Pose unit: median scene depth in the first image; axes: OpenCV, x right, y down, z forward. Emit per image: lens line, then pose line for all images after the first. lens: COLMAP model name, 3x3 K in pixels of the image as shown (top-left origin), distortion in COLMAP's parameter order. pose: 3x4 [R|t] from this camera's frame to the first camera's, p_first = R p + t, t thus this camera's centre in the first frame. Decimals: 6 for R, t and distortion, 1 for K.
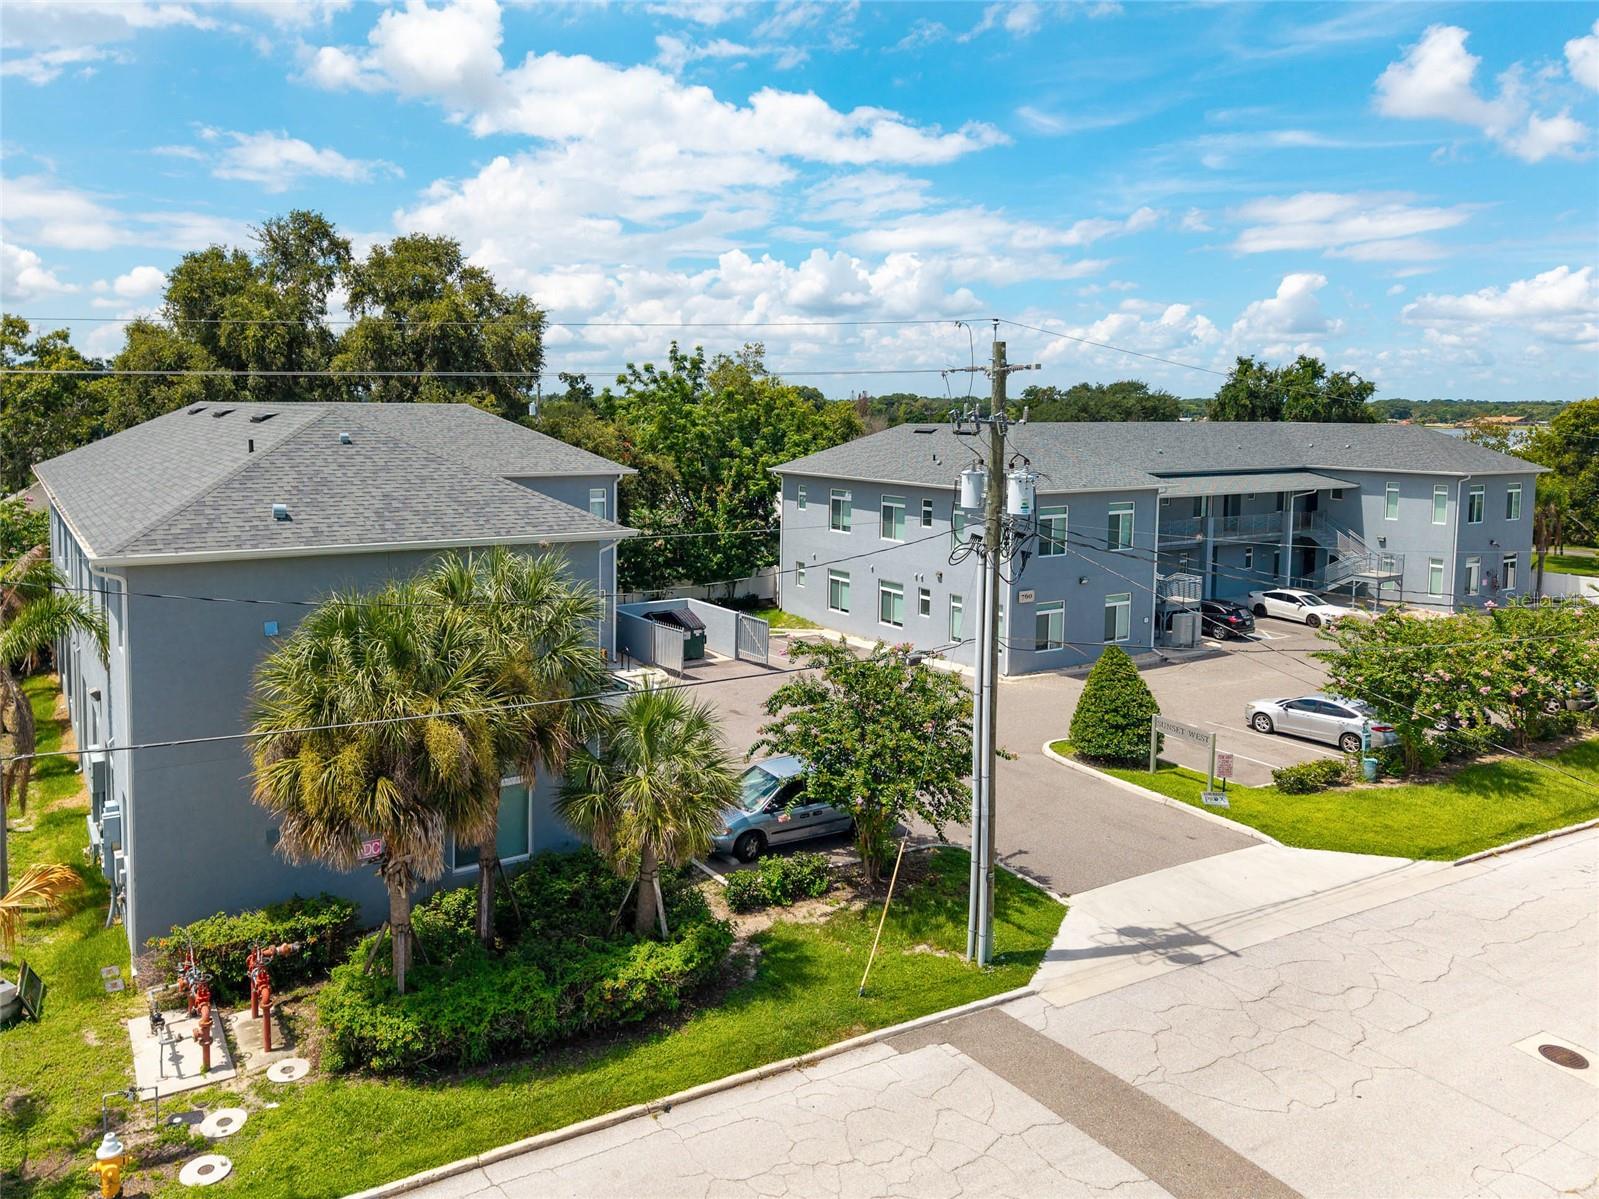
lens RADIAL K [[1206.3, 0, 694.3], [0, 1206.3, 477.4], [0, 0, 1]] dist [-0.018060, -0.005117]
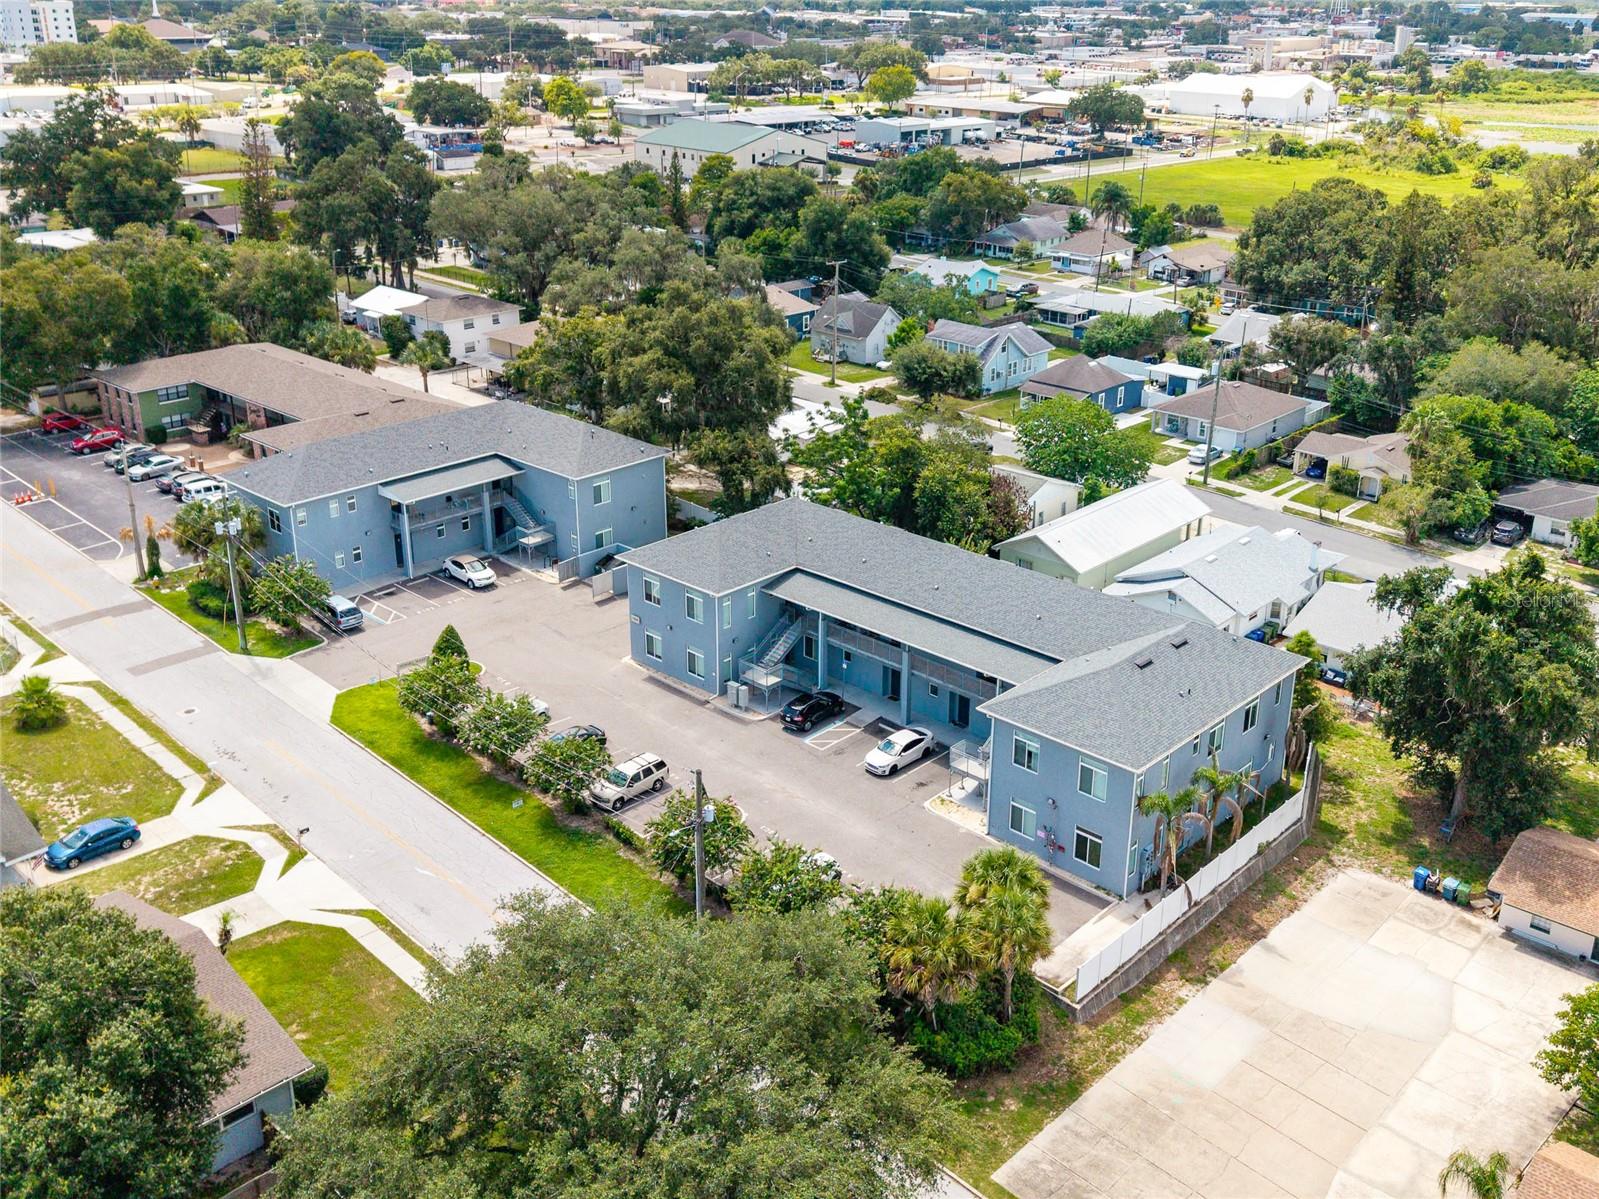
lens RADIAL K [[1488.6, 0, 799.5], [0, 1488.6, 599.5], [0, 0, 1]] dist [0.019547, -0.000898]
pose [[0.256220, 0.362503, -0.896071, 4.194264], [-0.059318, 0.931165, 0.359740, -1.322591], [0.964797, -0.039019, 0.260086, 1.278430]]
